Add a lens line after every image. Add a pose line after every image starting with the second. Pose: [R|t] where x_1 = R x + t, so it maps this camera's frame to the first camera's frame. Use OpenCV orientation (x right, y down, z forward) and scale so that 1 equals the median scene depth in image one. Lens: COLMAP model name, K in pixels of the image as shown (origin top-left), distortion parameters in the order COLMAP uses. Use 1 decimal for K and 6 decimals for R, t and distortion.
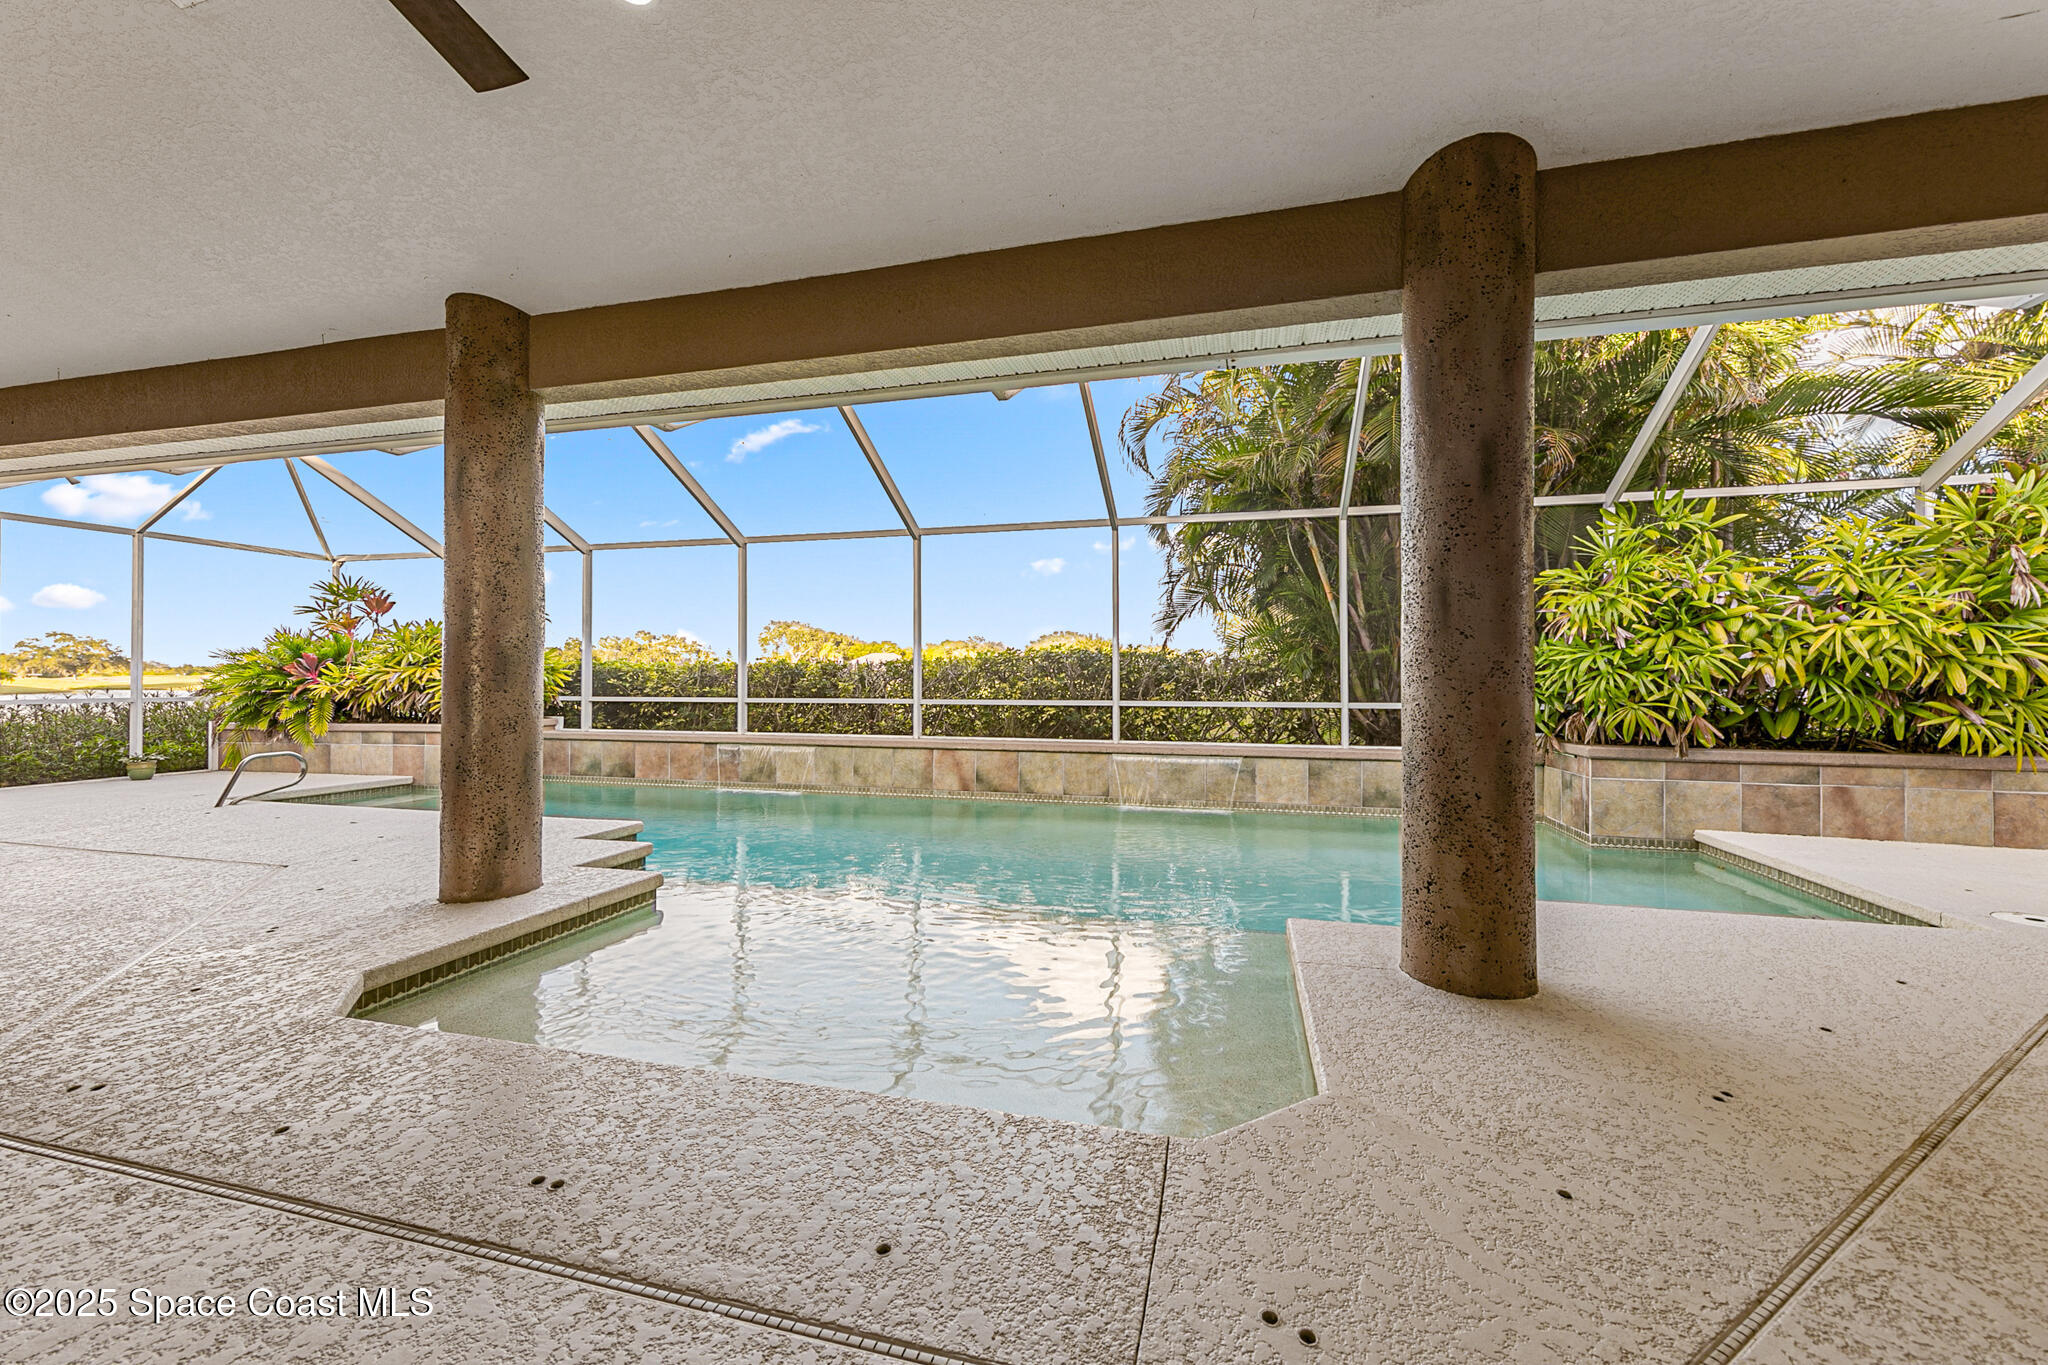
lens RADIAL K [[765.2, 0, 1044.3], [0, 765.2, 680.0], [0, 0, 1]] dist [0.006111, -0.000719]
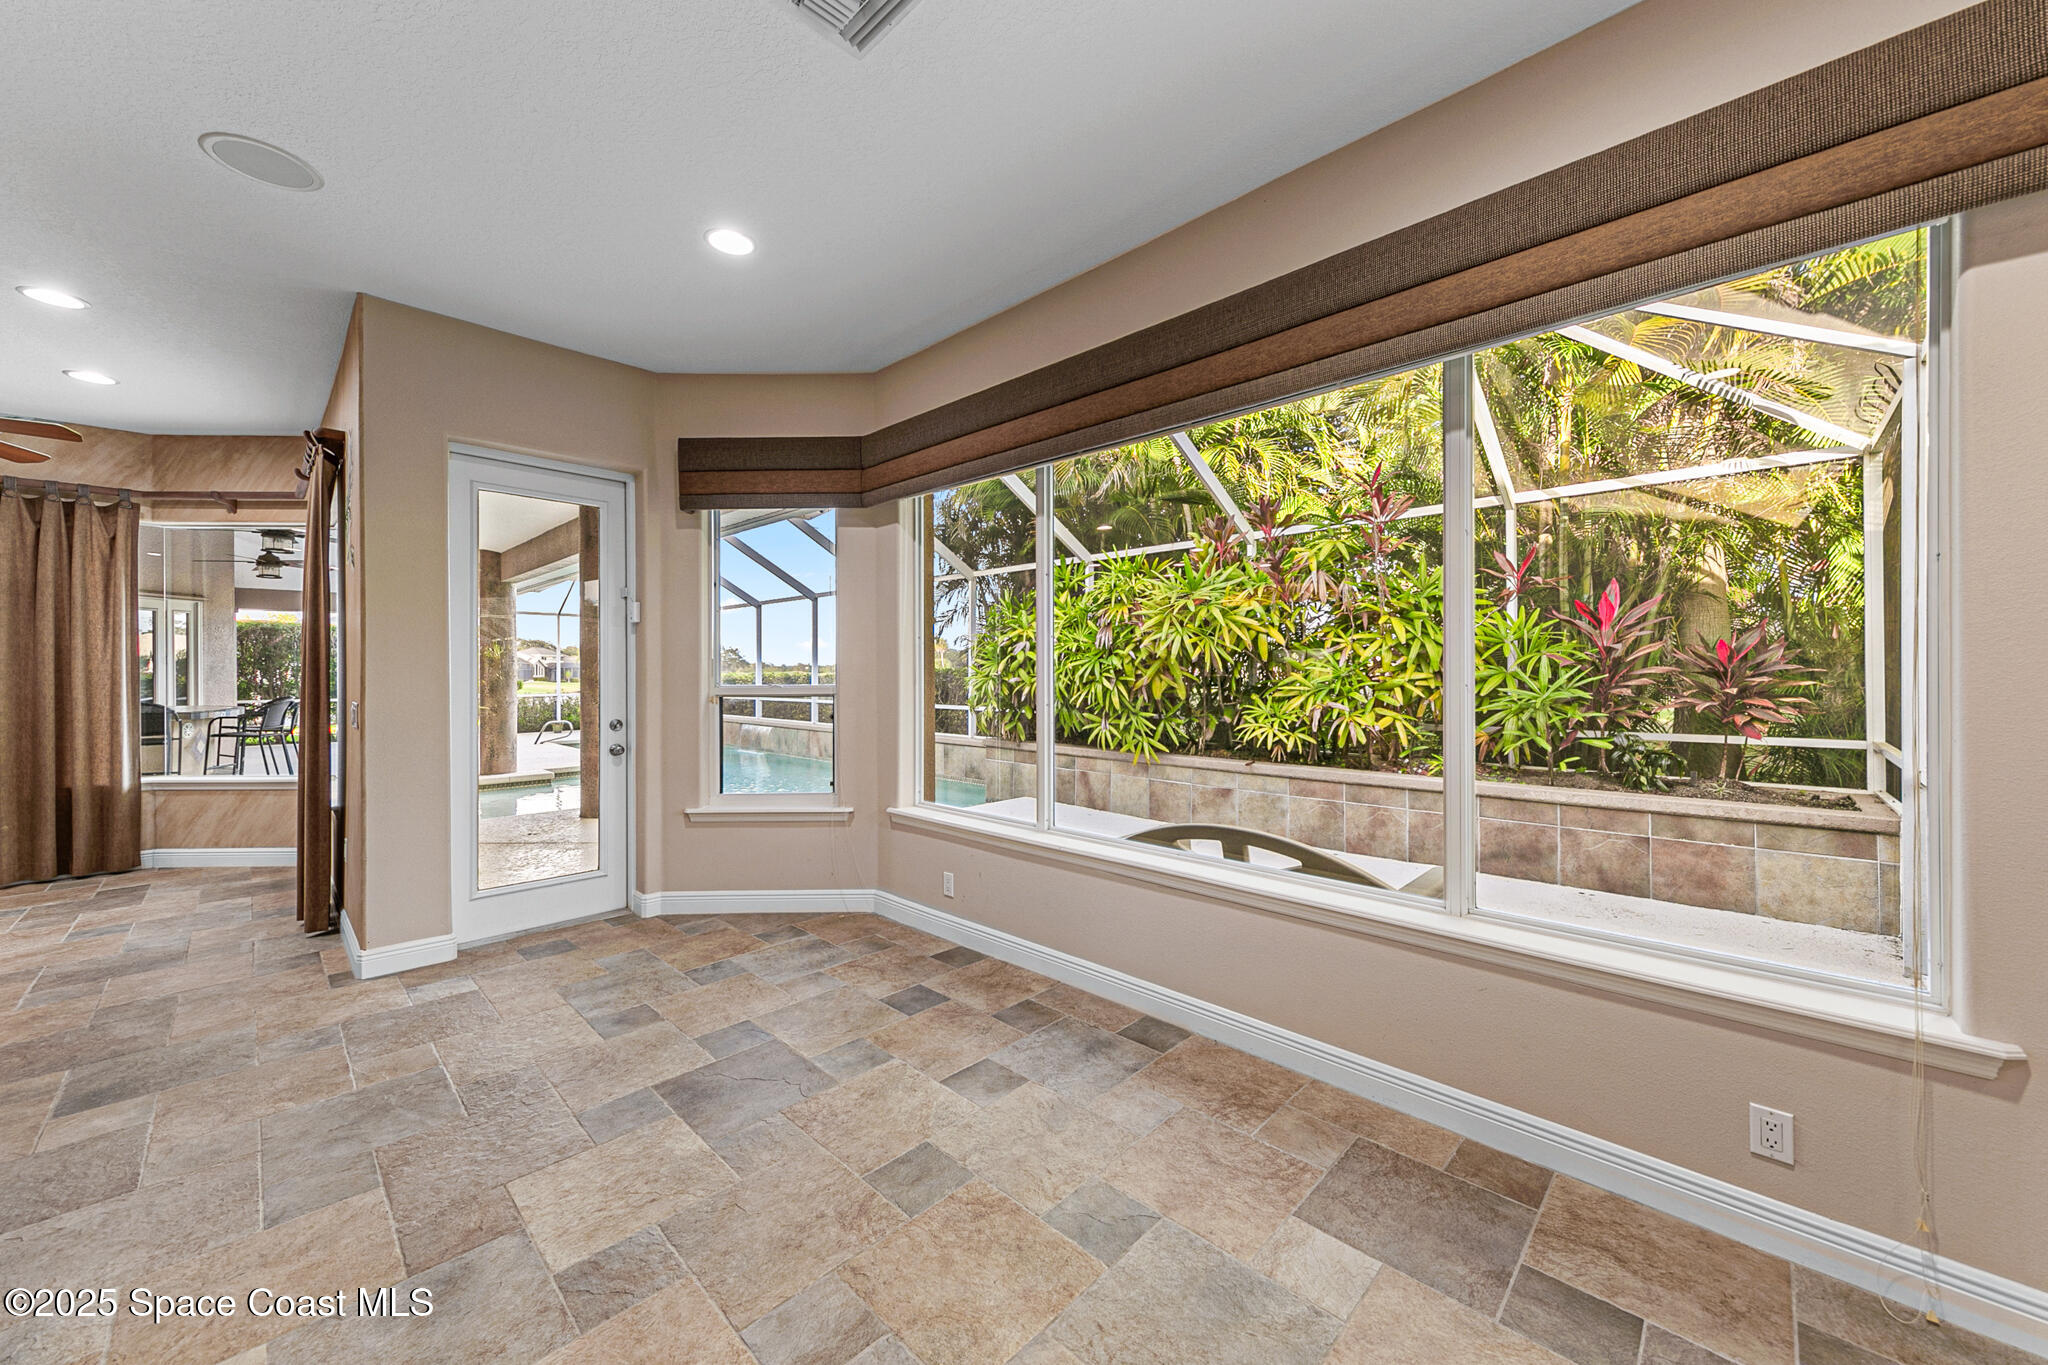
lens RADIAL K [[765.2, 0, 1035.5], [0, 765.2, 678.9], [0, 0, 1]] dist [0.006111, -0.000719]
pose [[0.865163, 0.001775, -0.501488, 1.694427], [-0.000152, 0.999995, 0.003277, -0.037430], [0.501491, -0.002759, 0.865159, -0.273612]]
